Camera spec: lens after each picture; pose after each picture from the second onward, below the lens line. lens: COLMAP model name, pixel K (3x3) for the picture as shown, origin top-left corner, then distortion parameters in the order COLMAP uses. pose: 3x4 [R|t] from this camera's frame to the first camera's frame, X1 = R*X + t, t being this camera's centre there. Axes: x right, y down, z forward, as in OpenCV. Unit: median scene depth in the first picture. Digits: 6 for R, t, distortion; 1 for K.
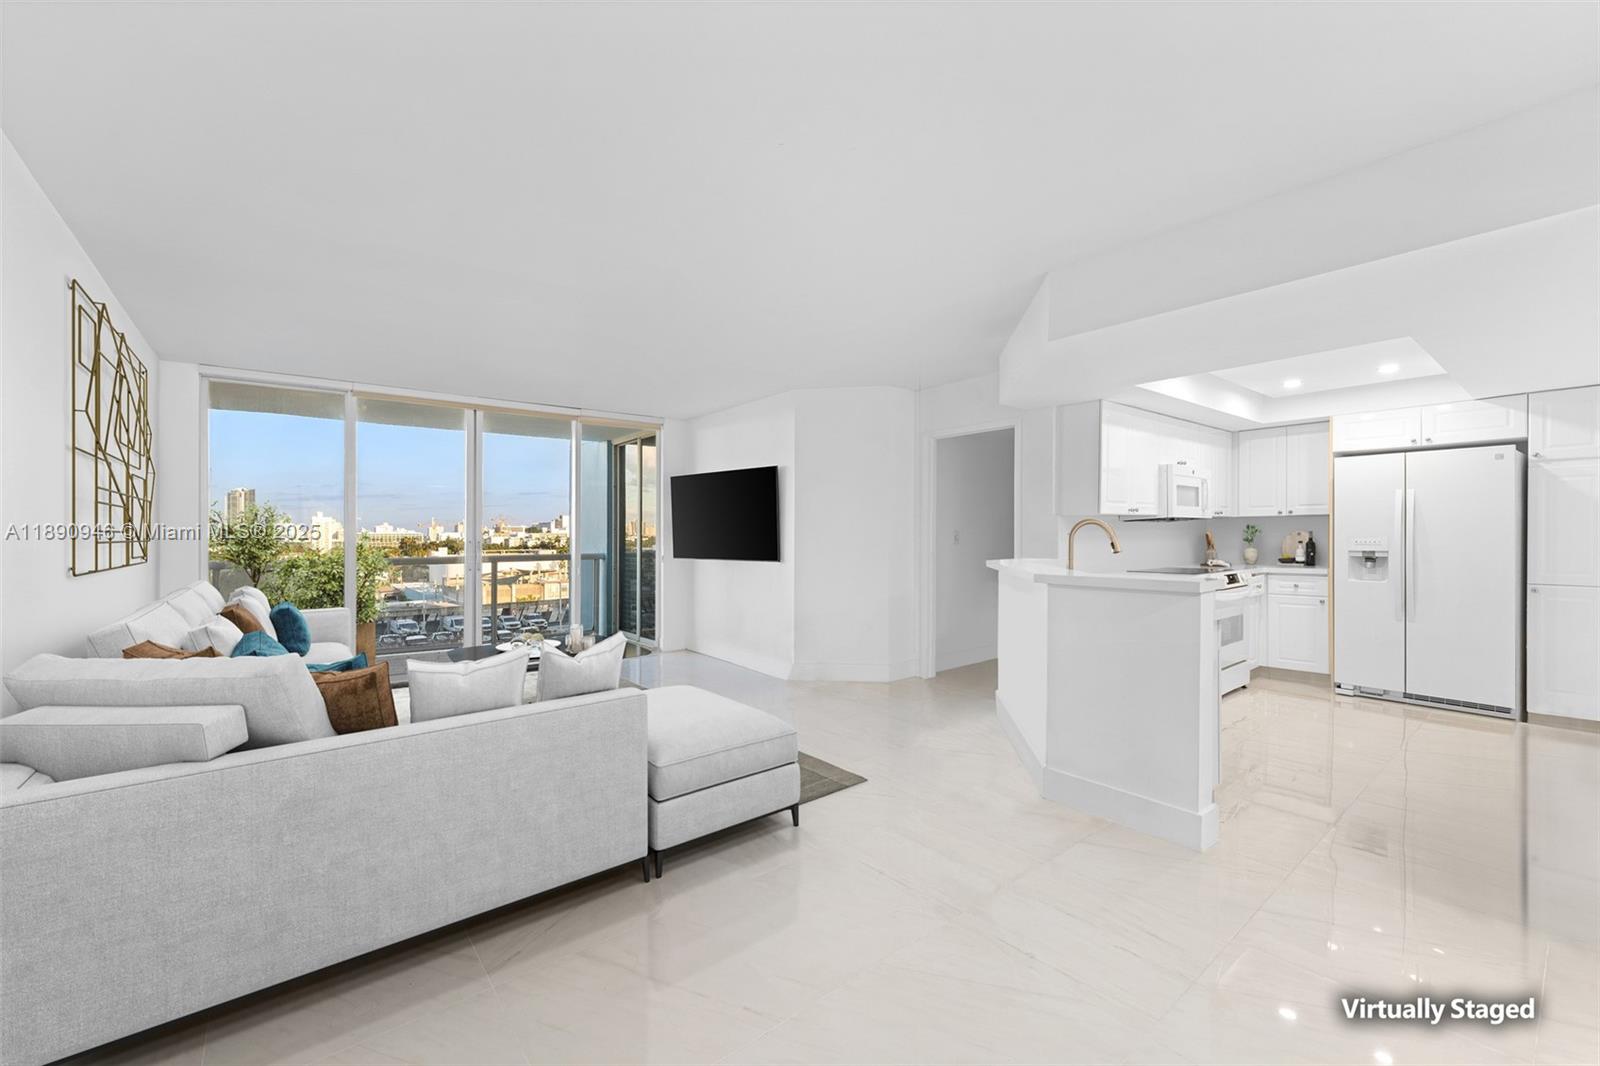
lens RADIAL K [[650.4, 0, 800.0], [0, 650.4, 533.0], [0, 0, 1]] dist [0.001584, 0.000268]
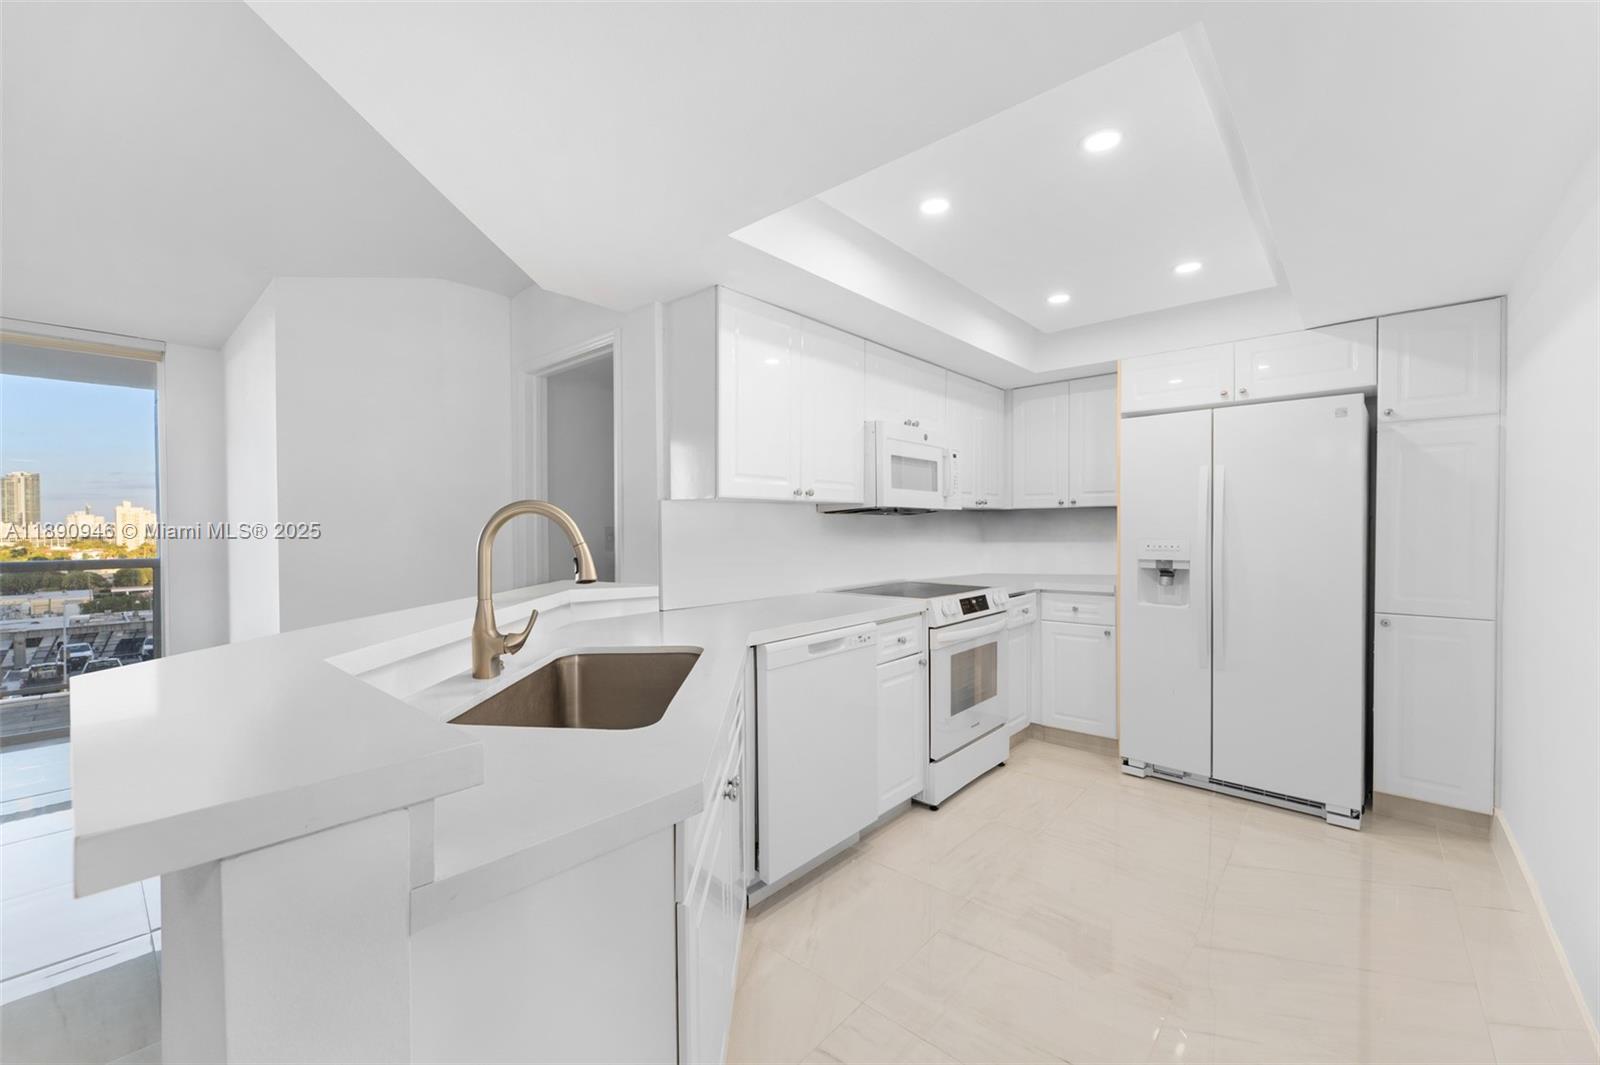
lens RADIAL K [[646.7, 0, 804.6], [0, 646.7, 527.8], [0, 0, 1]] dist [-0.000495, 0.000207]
pose [[0.985542, 0.002359, 0.169415, 0.396499], [-0.002445, 0.999997, 0.000298, -0.004299], [-0.169413, -0.000708, 0.985545, 0.409780]]
